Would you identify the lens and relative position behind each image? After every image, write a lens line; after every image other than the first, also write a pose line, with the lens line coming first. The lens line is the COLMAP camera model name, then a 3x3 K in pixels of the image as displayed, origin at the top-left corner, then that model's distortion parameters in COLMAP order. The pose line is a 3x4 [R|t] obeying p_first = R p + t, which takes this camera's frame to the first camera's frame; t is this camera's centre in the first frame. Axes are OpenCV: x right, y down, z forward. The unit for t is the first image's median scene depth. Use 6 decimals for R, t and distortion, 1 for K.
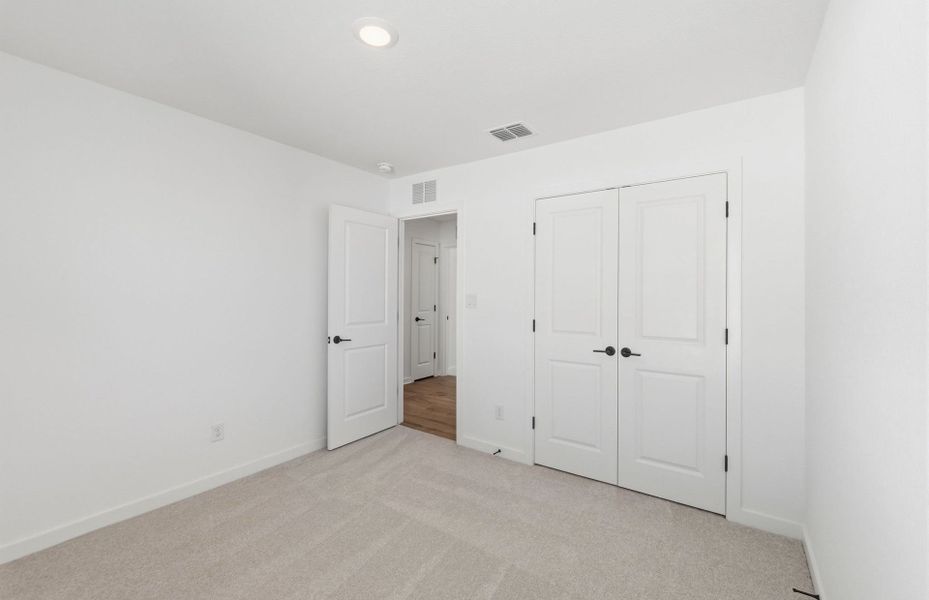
lens RADIAL K [[387.1, 0, 467.7], [0, 387.1, 293.3], [0, 0, 1]] dist [-0.006018, 0.000029]
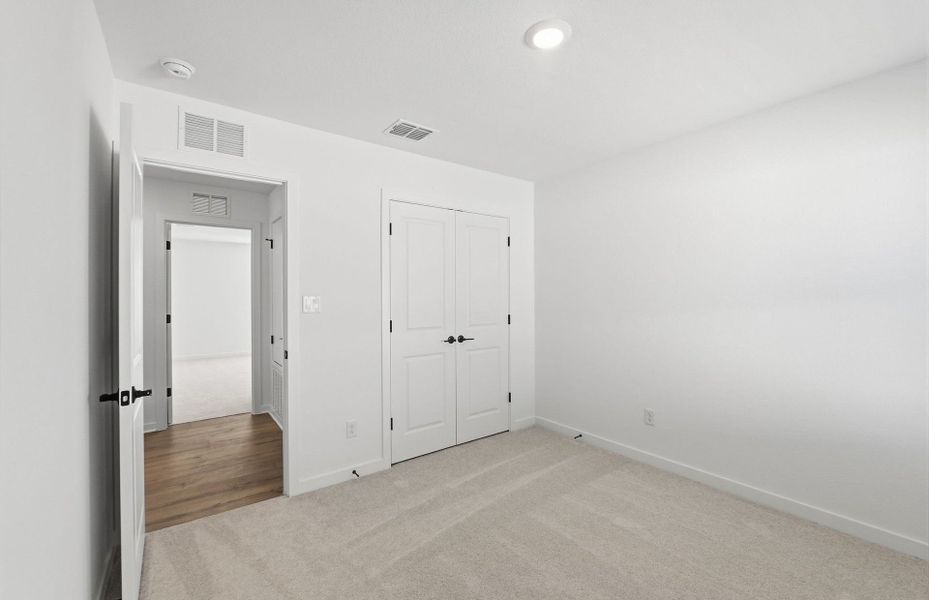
lens RADIAL K [[387.1, 0, 467.7], [0, 387.1, 293.3], [0, 0, 1]] dist [-0.006018, 0.000029]
pose [[0.310956, -0.004653, 0.950413, -0.717956], [0.005813, 0.999979, 0.002994, -0.003301], [-0.950406, 0.004594, 0.310977, 0.505319]]
